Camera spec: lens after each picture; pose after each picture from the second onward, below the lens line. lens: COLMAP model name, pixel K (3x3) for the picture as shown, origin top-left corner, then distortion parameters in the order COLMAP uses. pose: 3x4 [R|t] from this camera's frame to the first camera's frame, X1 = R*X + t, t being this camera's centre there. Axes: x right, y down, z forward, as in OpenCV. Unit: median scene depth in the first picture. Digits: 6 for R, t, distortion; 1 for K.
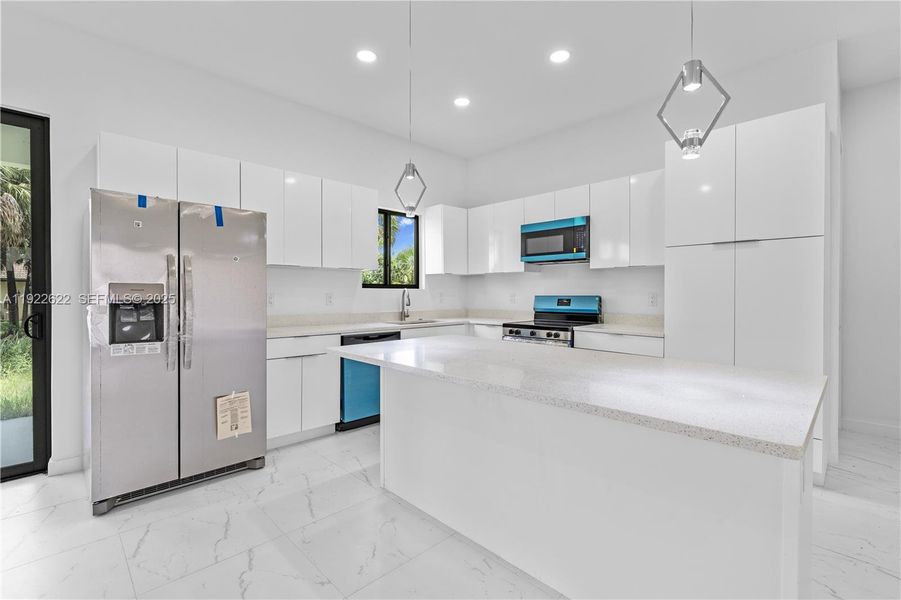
lens RADIAL K [[403.2, 0, 450.2], [0, 403.2, 295.8], [0, 0, 1]] dist [-0.002478, 0.000102]
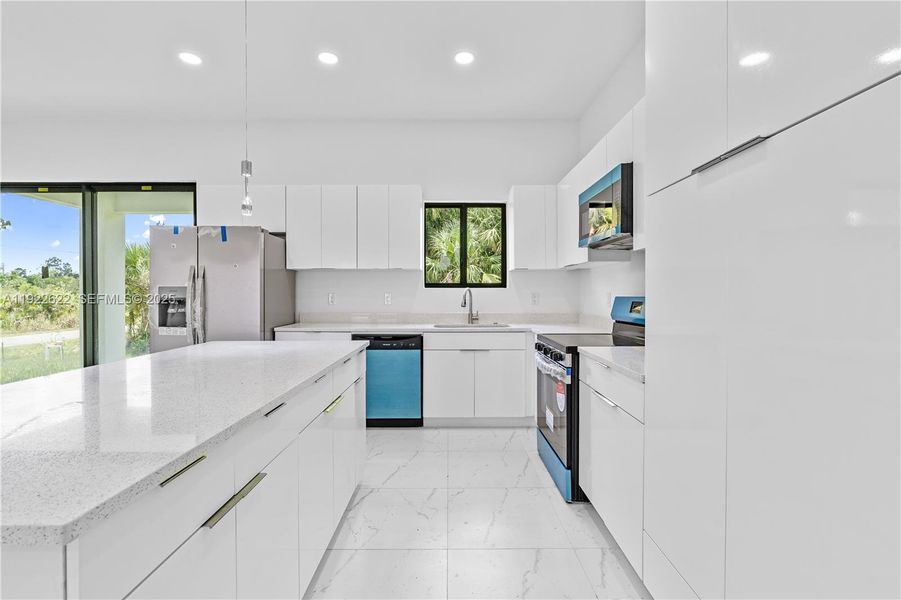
lens RADIAL K [[403.2, 0, 450.2], [0, 403.2, 295.8], [0, 0, 1]] dist [-0.002478, 0.000102]
pose [[0.716430, 0.003895, -0.697648, 0.598246], [-0.004071, 0.999991, 0.001403, -0.001790], [0.697647, 0.001835, 0.716439, 0.408376]]
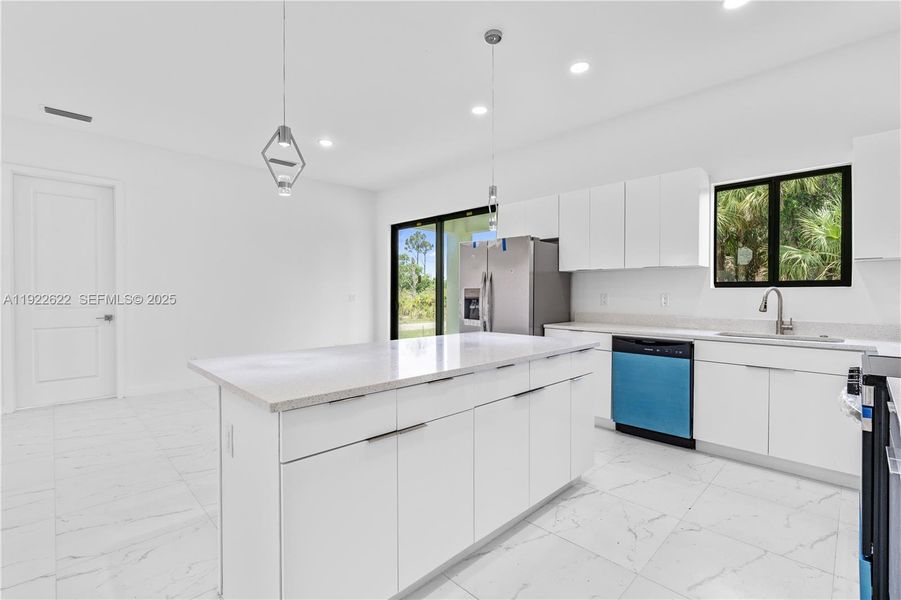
lens RADIAL K [[403.2, 0, 450.2], [0, 403.2, 295.8], [0, 0, 1]] dist [-0.002478, 0.000102]
pose [[0.006096, 0.005478, -0.999966, 0.703314], [-0.009048, 0.999944, 0.005423, -0.002408], [0.999940, 0.009014, 0.006145, 0.549933]]
